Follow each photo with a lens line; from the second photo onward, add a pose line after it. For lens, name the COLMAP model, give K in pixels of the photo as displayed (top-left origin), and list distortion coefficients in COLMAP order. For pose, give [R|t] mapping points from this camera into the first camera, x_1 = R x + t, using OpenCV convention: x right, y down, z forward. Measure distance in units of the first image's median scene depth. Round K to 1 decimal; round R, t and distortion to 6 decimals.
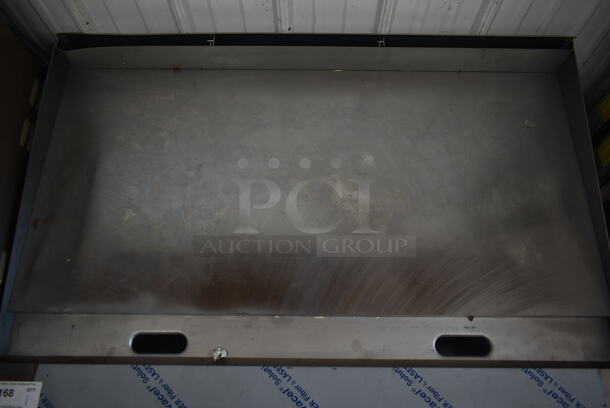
lens RADIAL K [[467.7, 0, 306.0], [0, 467.7, 200.8], [0, 0, 1]] dist [-0.026955, 0.015602]
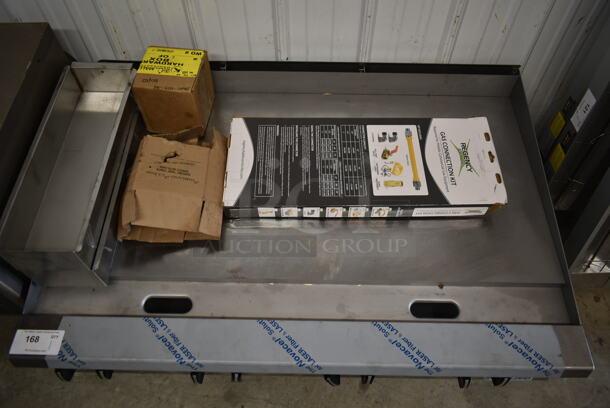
lens RADIAL K [[467.7, 0, 306.3], [0, 467.7, 203.6], [0, 0, 1]] dist [-0.026955, 0.015602]
pose [[0.999959, 0.007544, -0.005108, 0.027693], [-0.008320, 0.984586, -0.174704, 0.257644], [0.003711, 0.174740, 0.984608, -0.167170]]
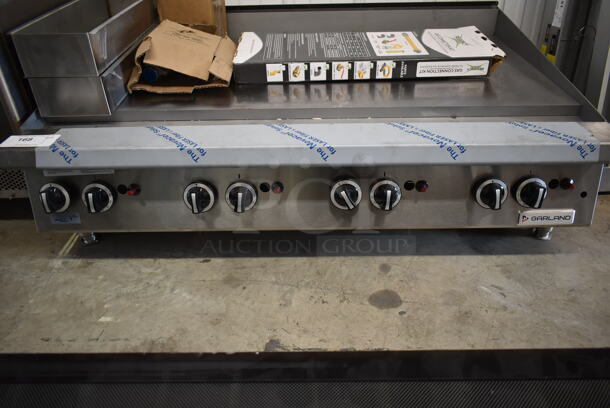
lens RADIAL K [[467.7, 0, 307.1], [0, 467.7, 204.6], [0, 0, 1]] dist [-0.026955, 0.015602]
pose [[0.999775, -0.019104, -0.009211, 0.010065], [0.010958, 0.837148, -0.546867, 1.045539], [0.018158, 0.546643, 0.837169, 0.179231]]
